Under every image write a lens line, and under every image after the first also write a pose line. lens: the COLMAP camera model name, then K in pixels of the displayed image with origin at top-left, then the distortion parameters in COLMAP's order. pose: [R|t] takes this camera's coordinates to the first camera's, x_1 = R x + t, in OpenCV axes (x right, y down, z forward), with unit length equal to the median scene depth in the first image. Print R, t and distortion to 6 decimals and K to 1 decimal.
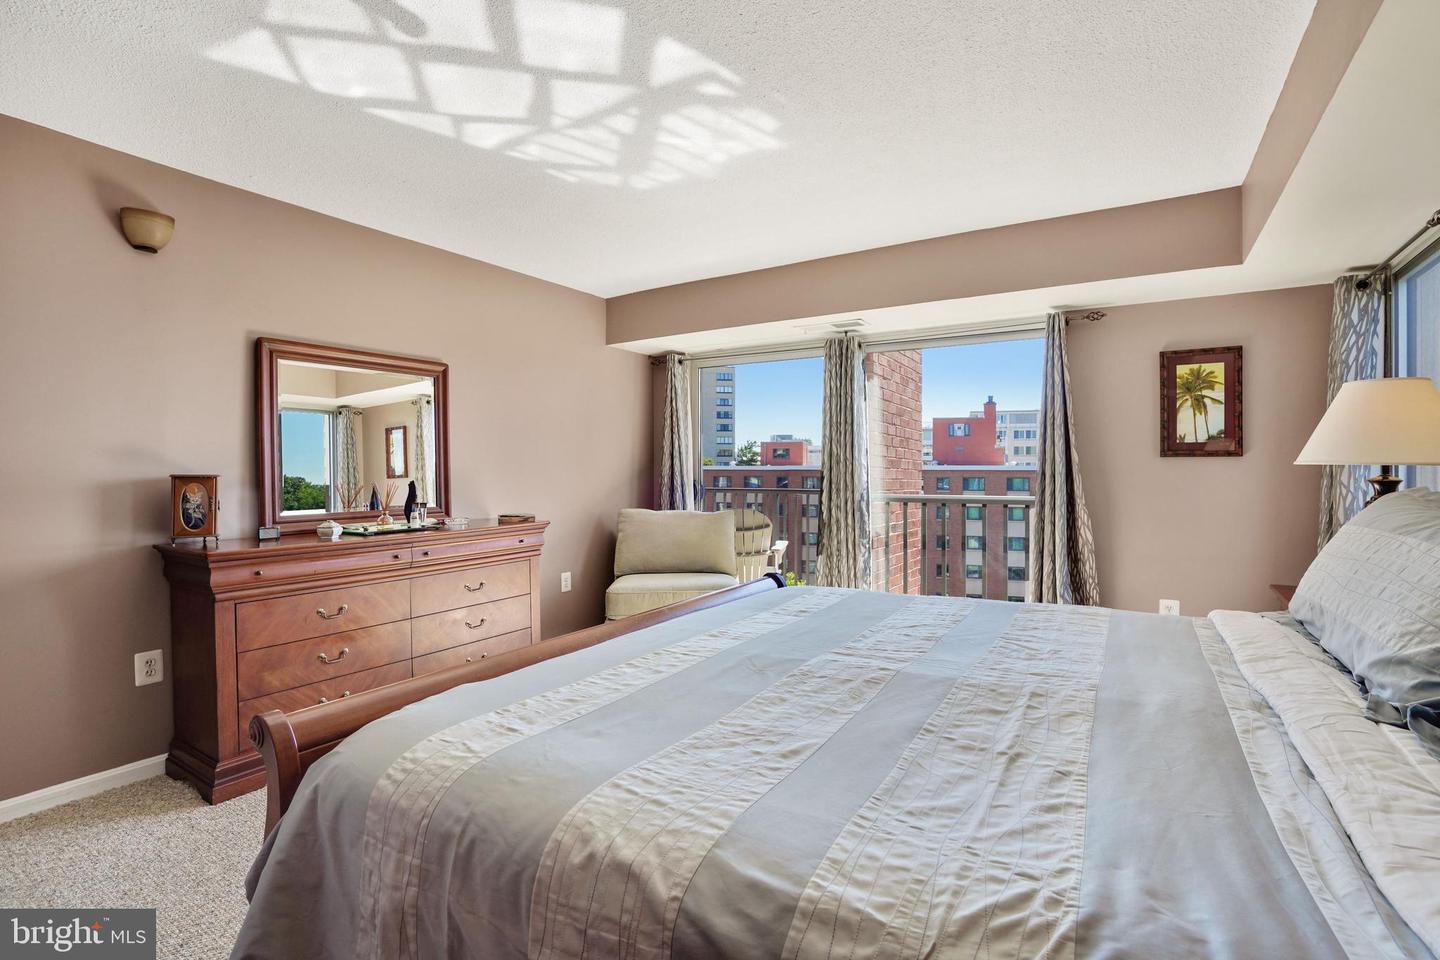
lens RADIAL K [[677.3, 0, 730.3], [0, 677.3, 492.6], [0, 0, 1]] dist [-0.037961, 0.011878]
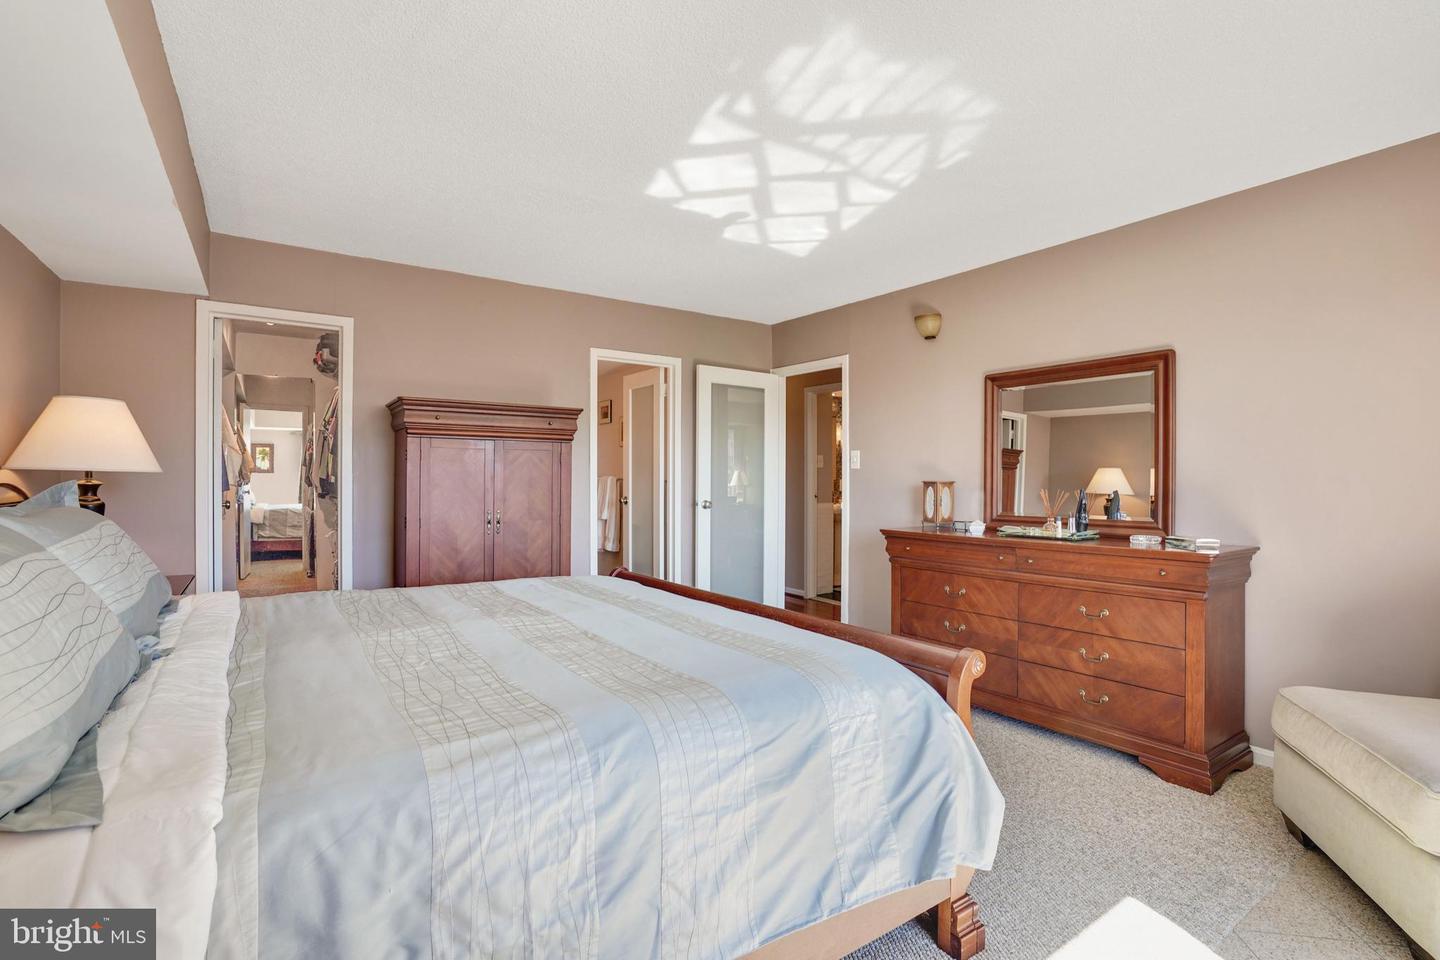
lens RADIAL K [[677.3, 0, 705.3], [0, 677.3, 471.7], [0, 0, 1]] dist [-0.037961, 0.011878]
pose [[-0.426770, -0.010305, -0.904302, 0.706431], [-0.034134, 0.999406, 0.004720, -0.033597], [0.903716, 0.032882, -0.426868, 1.067635]]
